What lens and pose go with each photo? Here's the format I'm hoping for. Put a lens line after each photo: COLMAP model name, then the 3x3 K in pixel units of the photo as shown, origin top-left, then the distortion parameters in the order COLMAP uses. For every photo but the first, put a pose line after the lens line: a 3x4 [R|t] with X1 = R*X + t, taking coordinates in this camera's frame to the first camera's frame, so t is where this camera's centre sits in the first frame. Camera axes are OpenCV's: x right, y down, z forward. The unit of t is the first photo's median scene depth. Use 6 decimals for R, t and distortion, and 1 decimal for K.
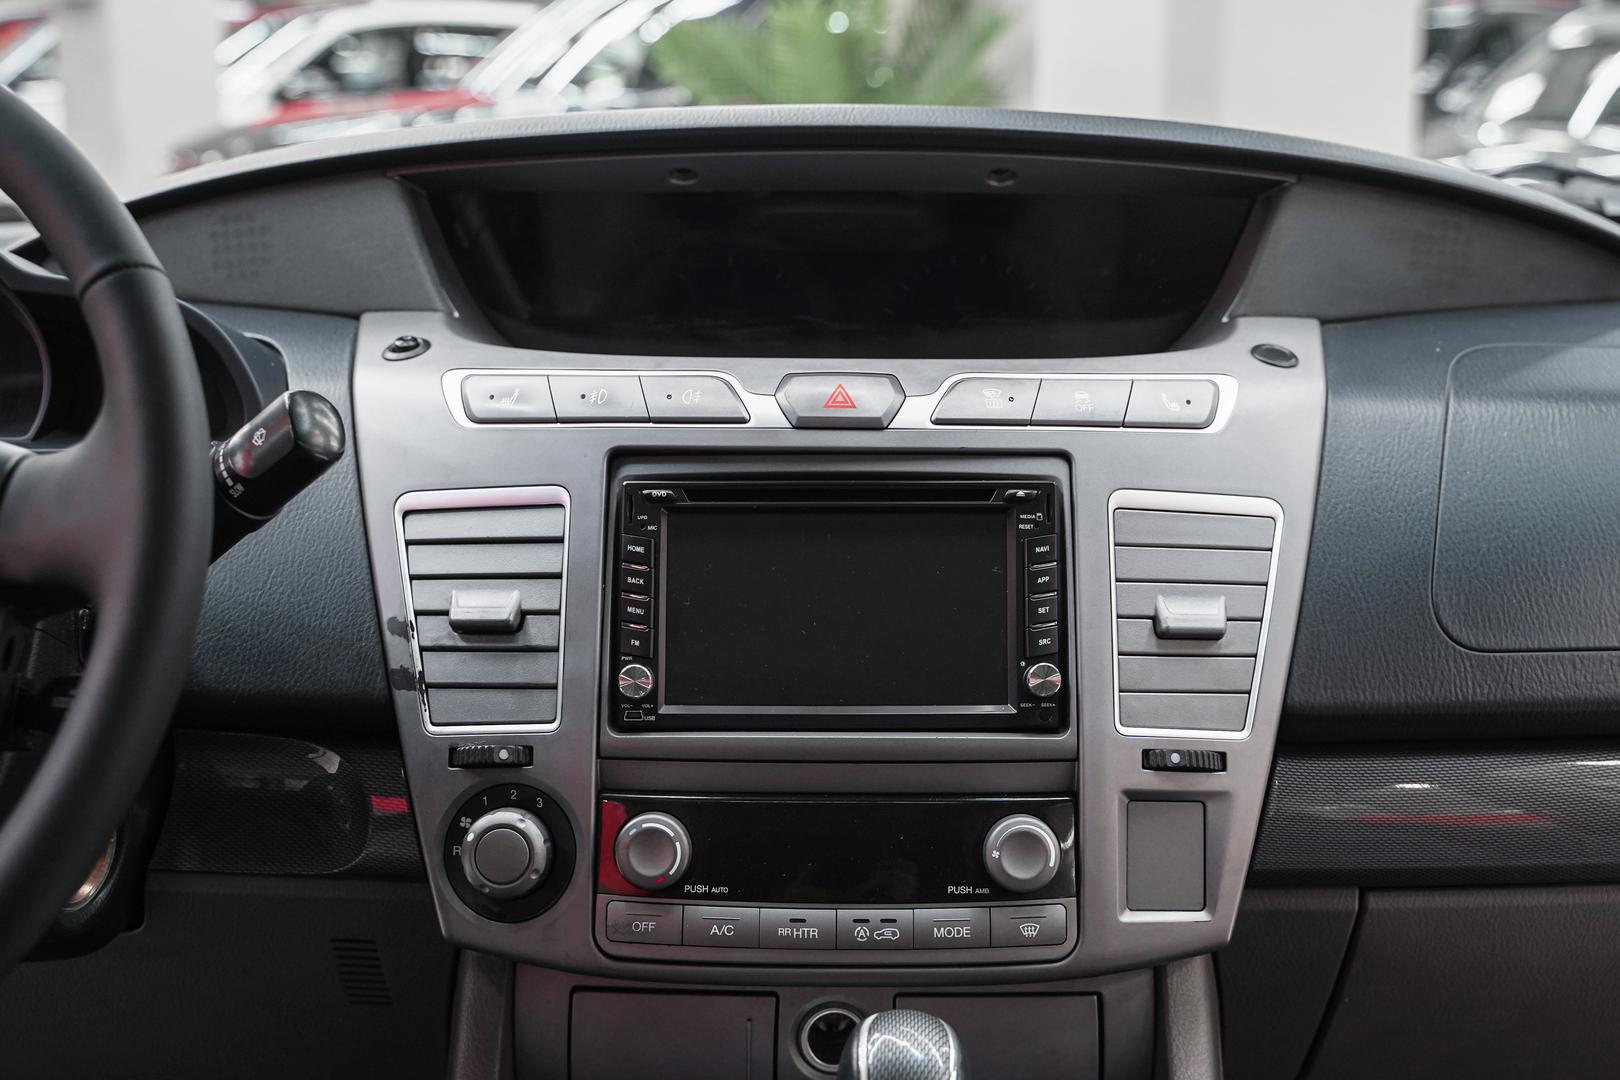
lens RADIAL K [[2031.6, 0, 847.8], [0, 2031.6, 499.4], [0, 0, 1]] dist [0.017349, -0.013078]
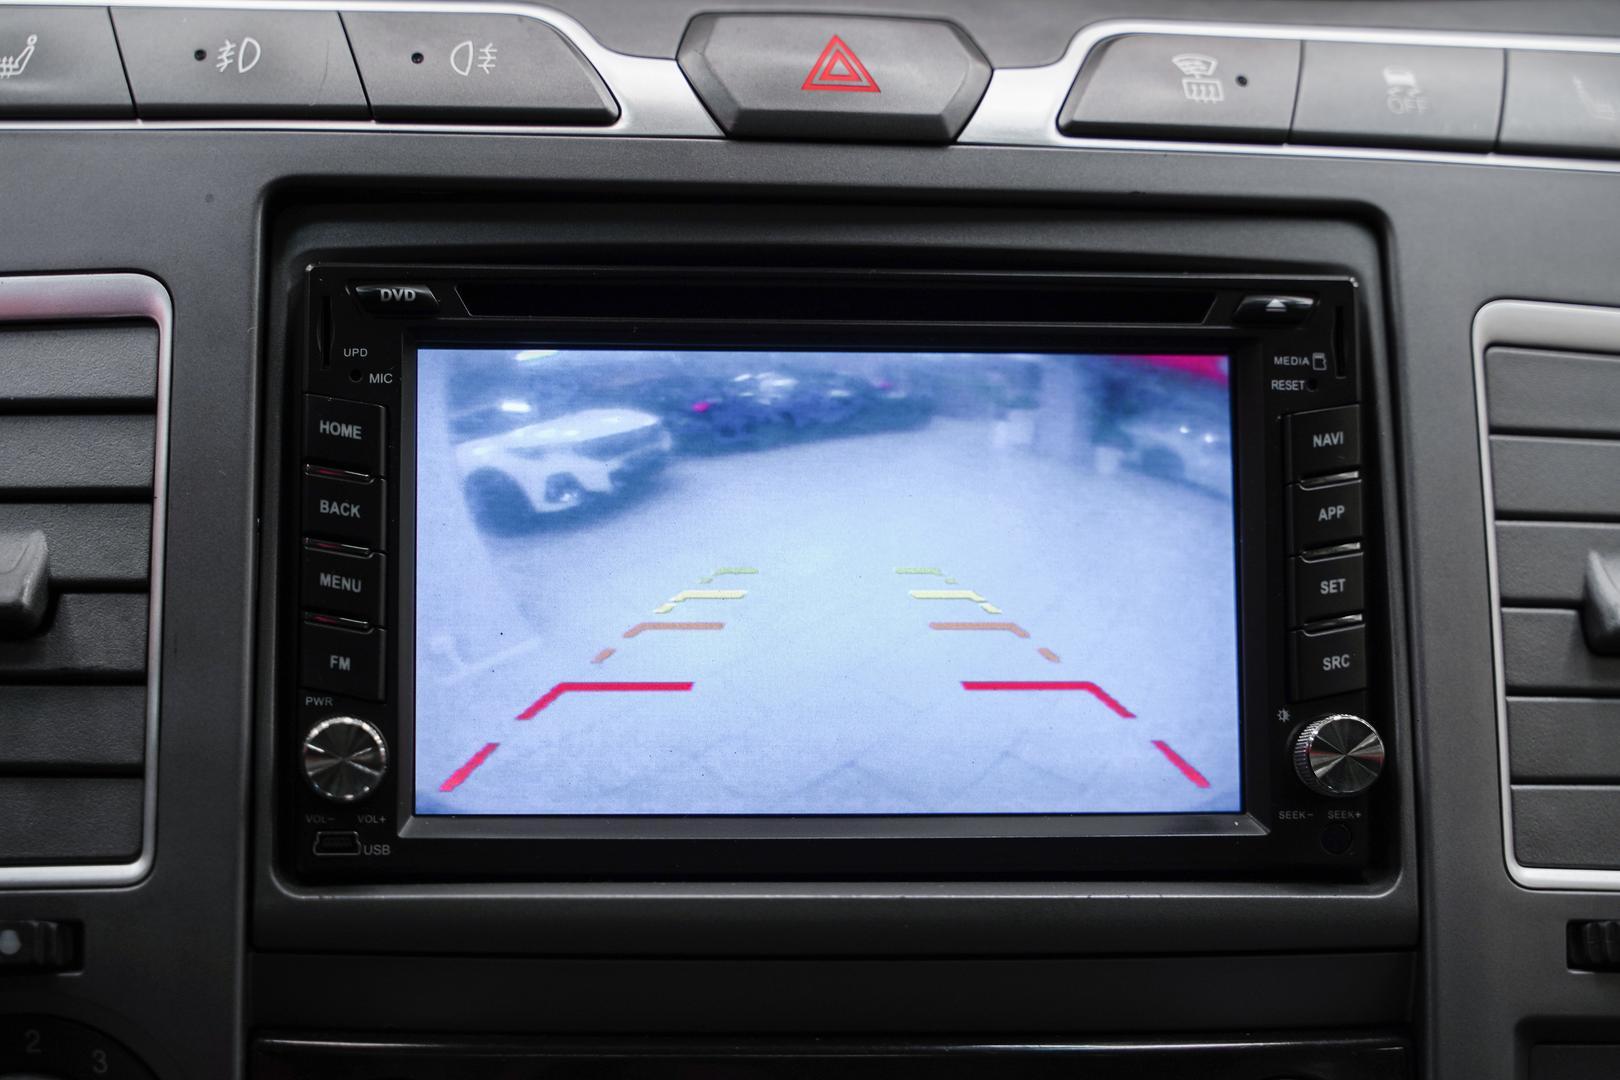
lens RADIAL K [[3332.1, 0, 810.0], [0, 3332.1, 540.0], [0, 0, 1]] dist [-0.007162, 0.100485]
pose [[0.994919, 0.005822, 0.100507, -0.077730], [-0.010405, 0.998927, 0.045135, 0.015331], [-0.100136, -0.045951, 0.993912, 0.332564]]
